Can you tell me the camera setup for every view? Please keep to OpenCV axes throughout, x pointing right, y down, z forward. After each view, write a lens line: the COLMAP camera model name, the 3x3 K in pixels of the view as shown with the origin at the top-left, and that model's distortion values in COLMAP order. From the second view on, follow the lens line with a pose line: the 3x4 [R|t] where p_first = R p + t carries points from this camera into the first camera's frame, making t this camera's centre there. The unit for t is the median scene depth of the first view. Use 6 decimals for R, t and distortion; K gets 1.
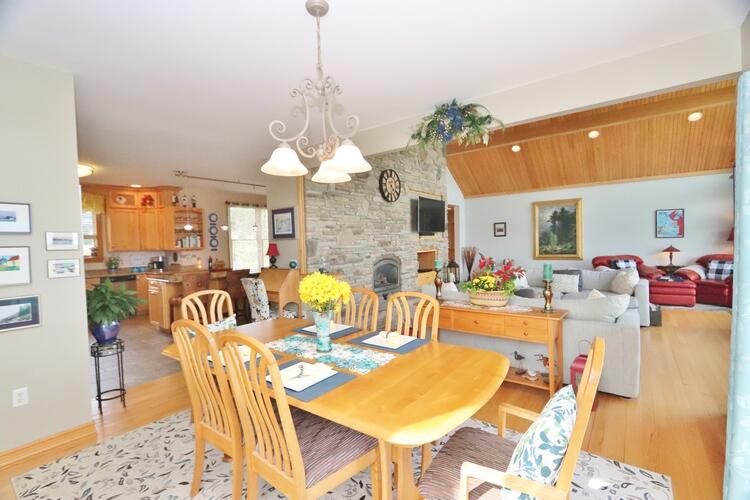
lens RADIAL K [[345.2, 0, 376.5], [0, 345.2, 252.0], [0, 0, 1]] dist [0.000910, 0.000200]
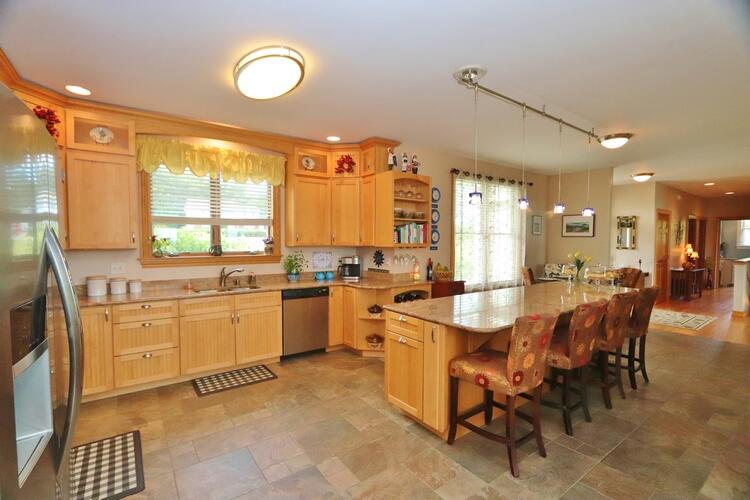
lens RADIAL K [[345.2, 0, 373.0], [0, 345.2, 250.3], [0, 0, 1]] dist [0.000910, 0.000200]
pose [[0.968937, 0.035295, -0.244777, -0.460768], [-0.035902, 0.999353, 0.001985, -0.000280], [0.244689, 0.006865, 0.969577, 0.420678]]
